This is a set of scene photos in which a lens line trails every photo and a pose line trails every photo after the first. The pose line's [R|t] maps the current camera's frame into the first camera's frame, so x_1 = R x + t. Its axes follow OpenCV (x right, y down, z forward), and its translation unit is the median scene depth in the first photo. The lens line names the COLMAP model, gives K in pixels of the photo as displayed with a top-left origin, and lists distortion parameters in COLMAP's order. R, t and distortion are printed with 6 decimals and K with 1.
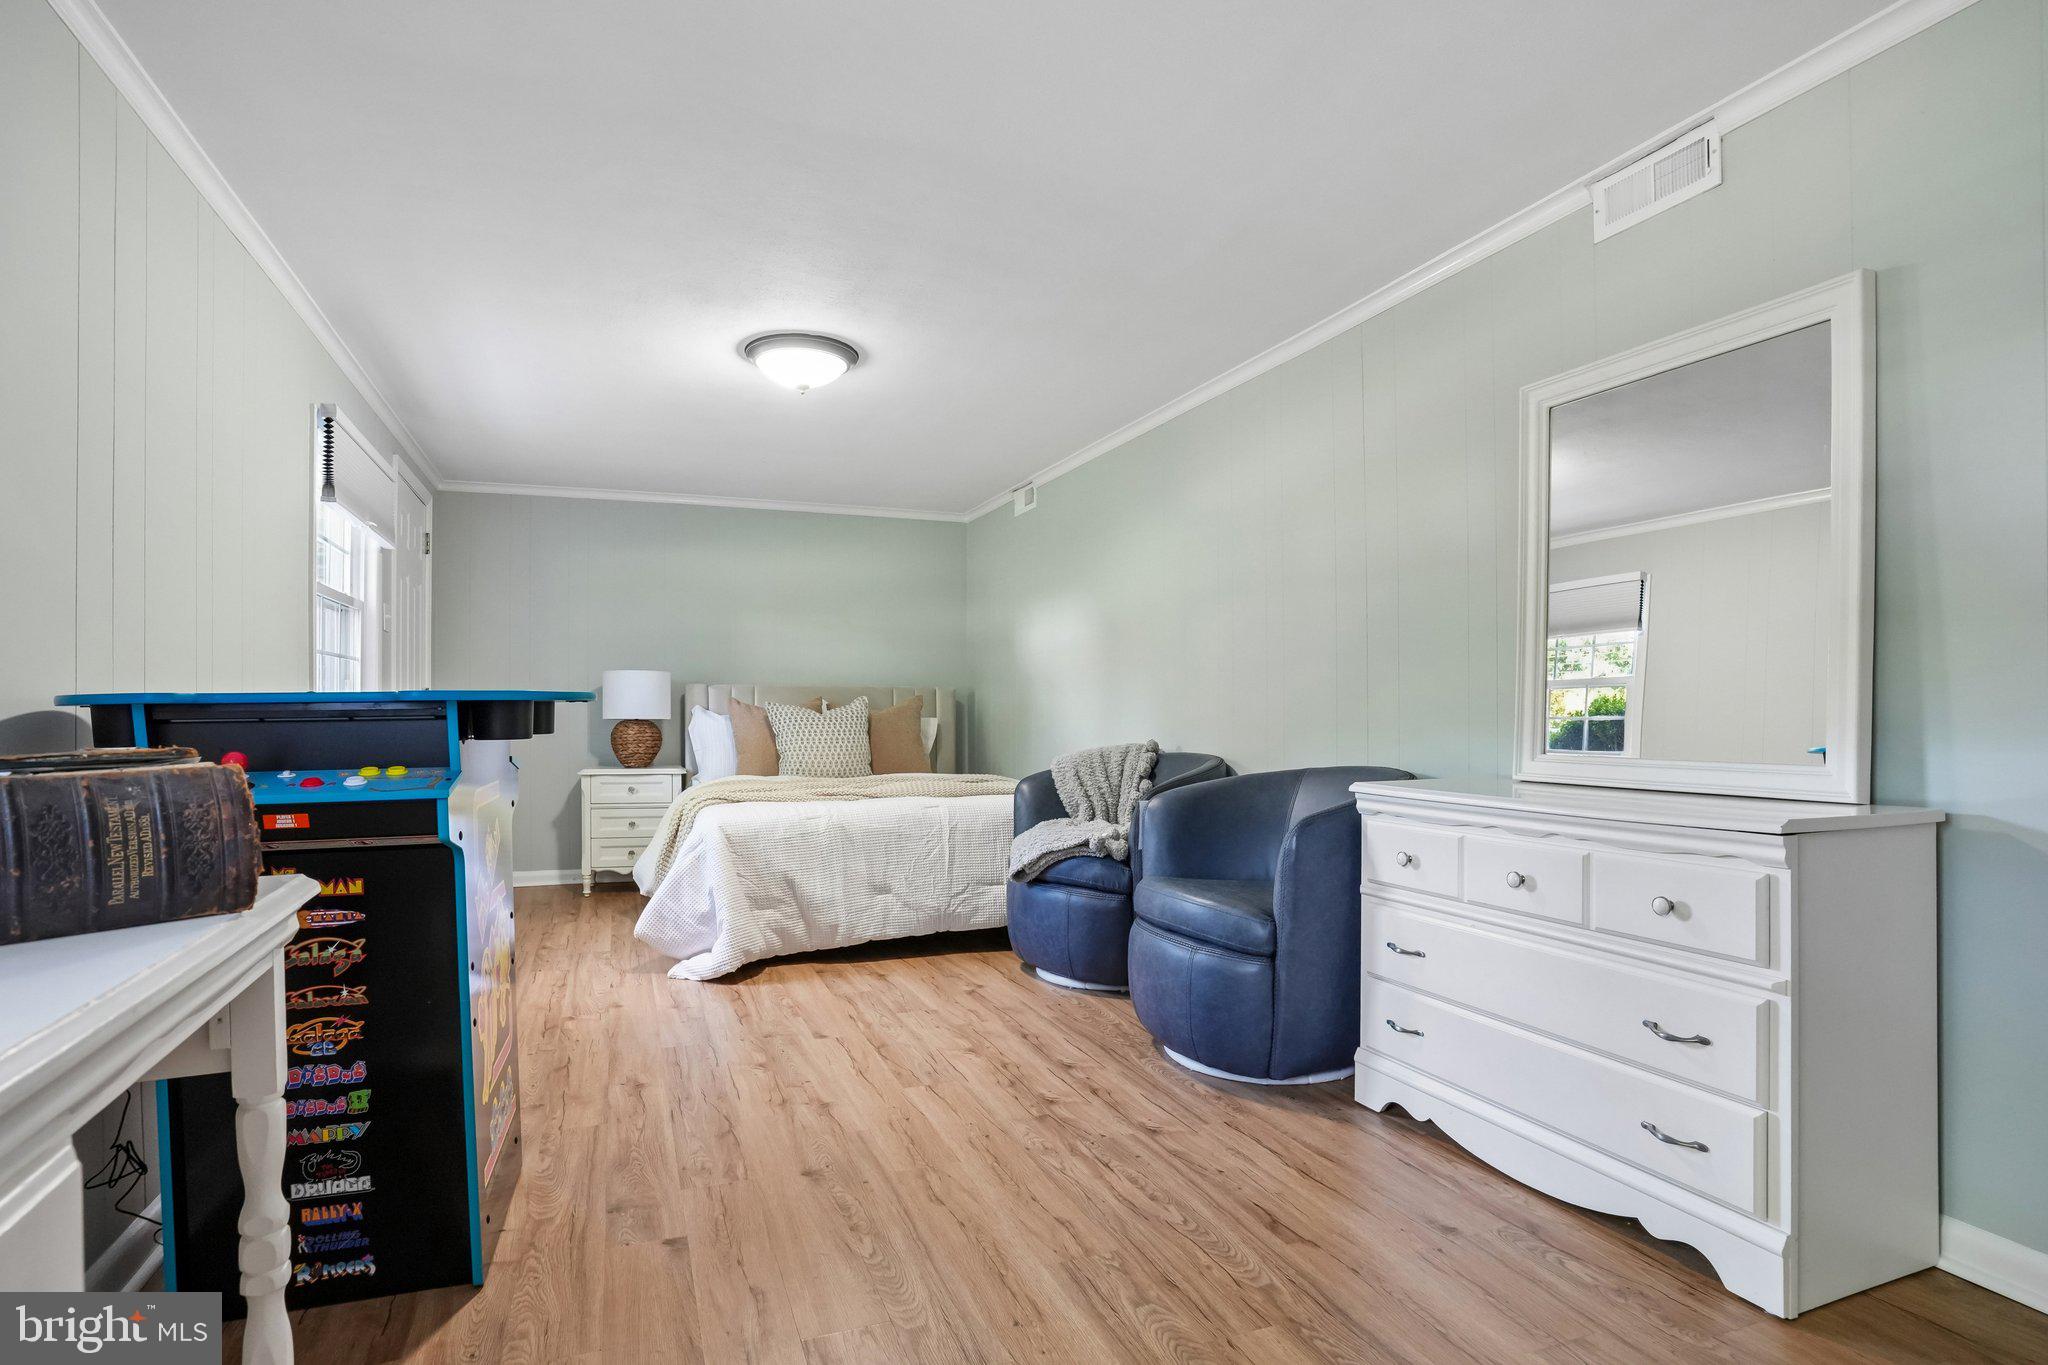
lens RADIAL K [[993.1, 0, 963.9], [0, 993.1, 717.0], [0, 0, 1]] dist [-0.065202, 0.025463]
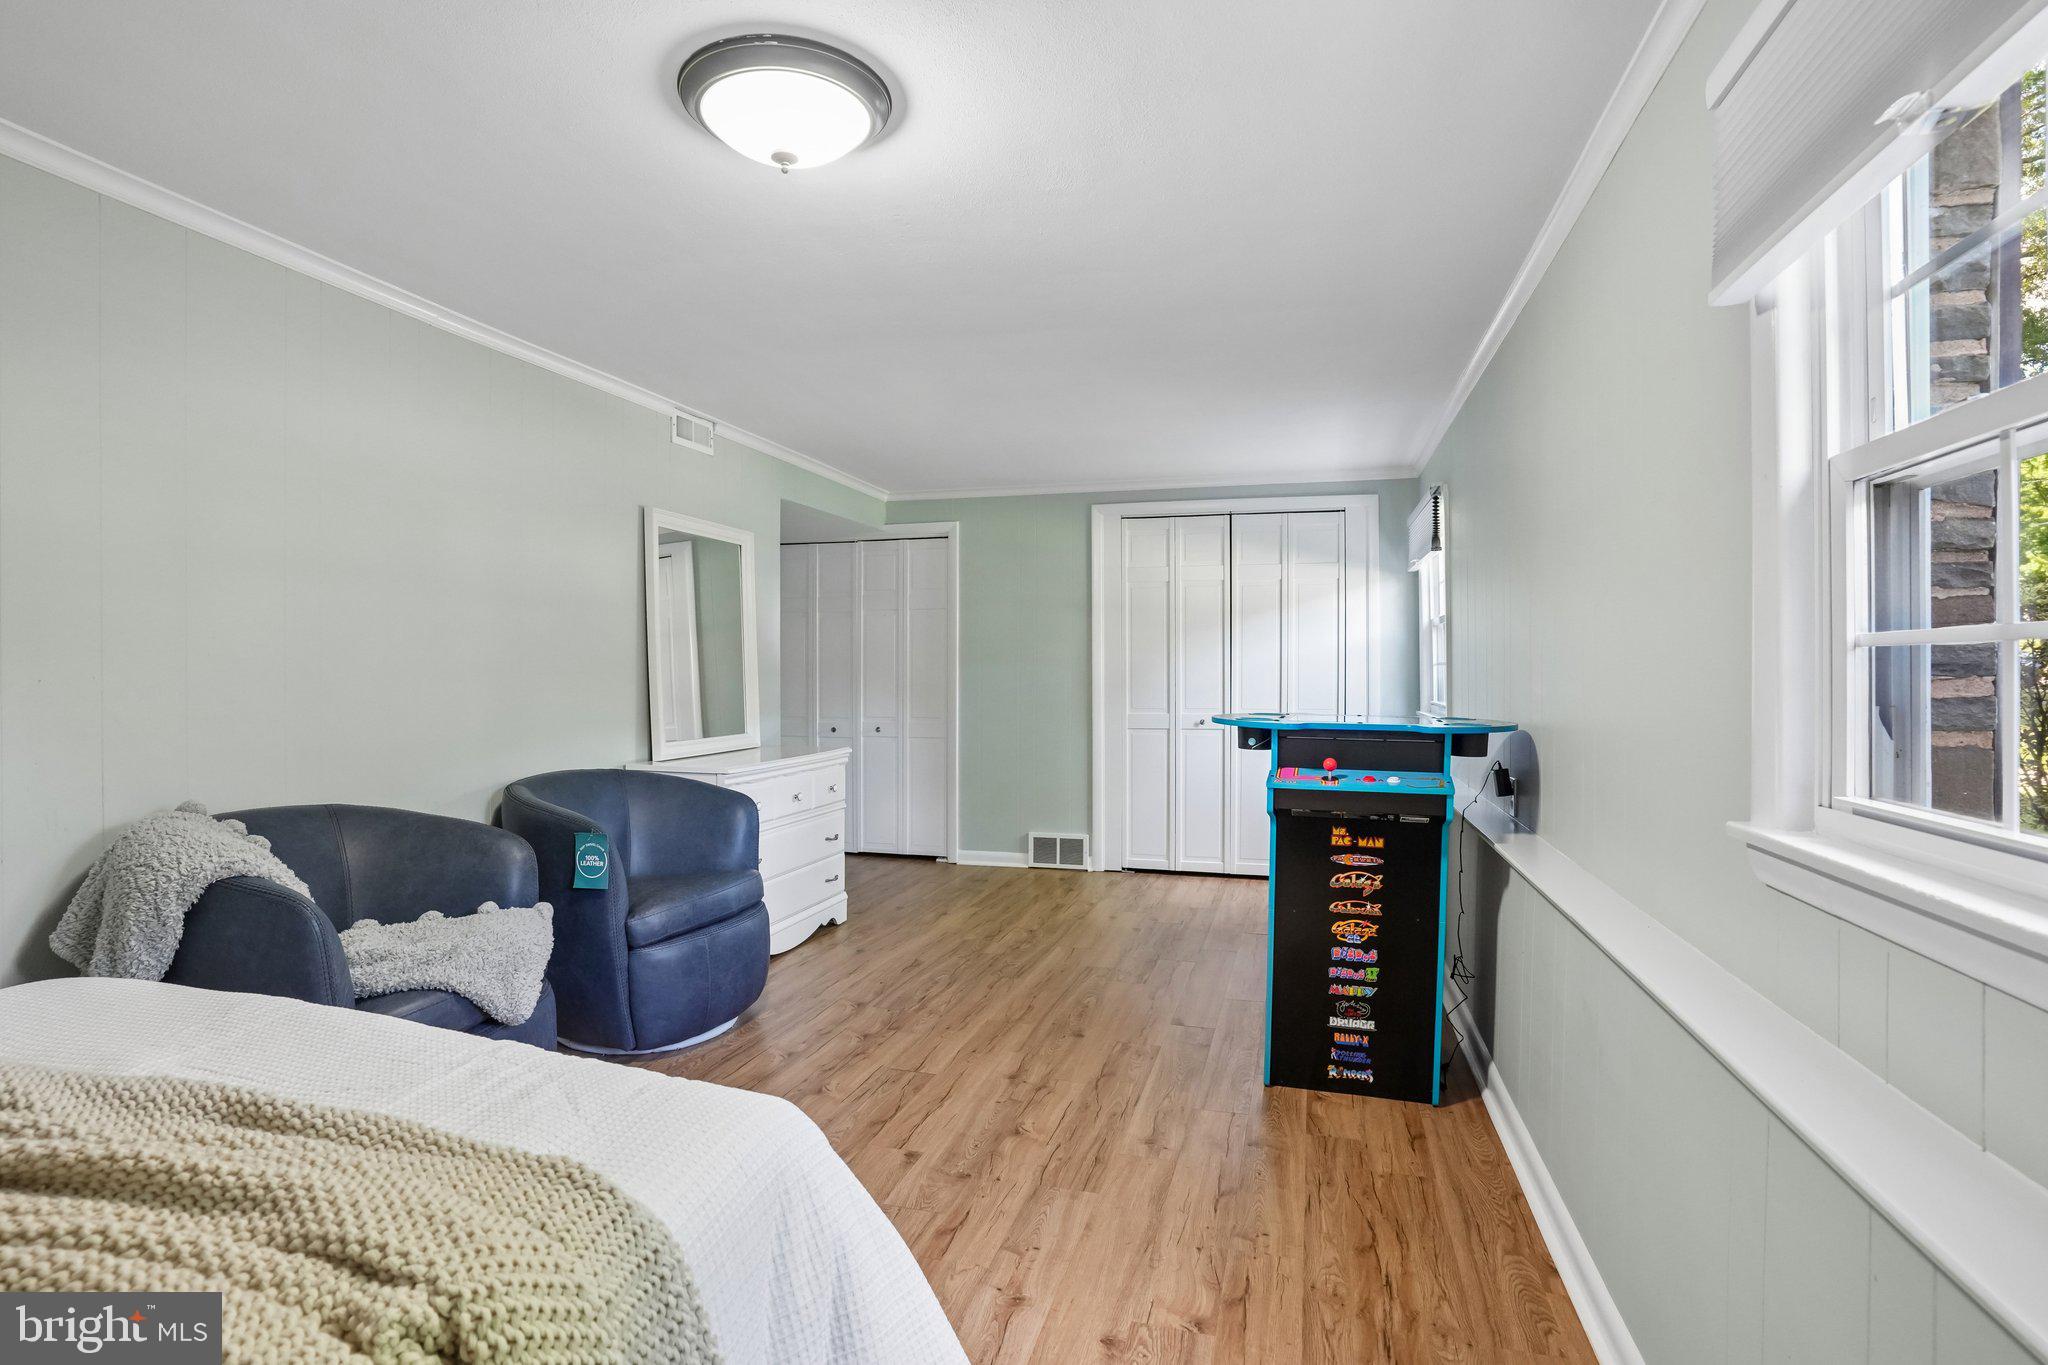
lens RADIAL K [[993.1, 0, 1023.5], [0, 993.1, 681.6], [0, 0, 1]] dist [-0.065202, 0.025463]
pose [[-0.812220, -0.003176, 0.583343, -0.816716], [0.003438, 0.999942, 0.010230, -0.075602], [-0.583341, 0.010315, -0.812162, 1.917856]]
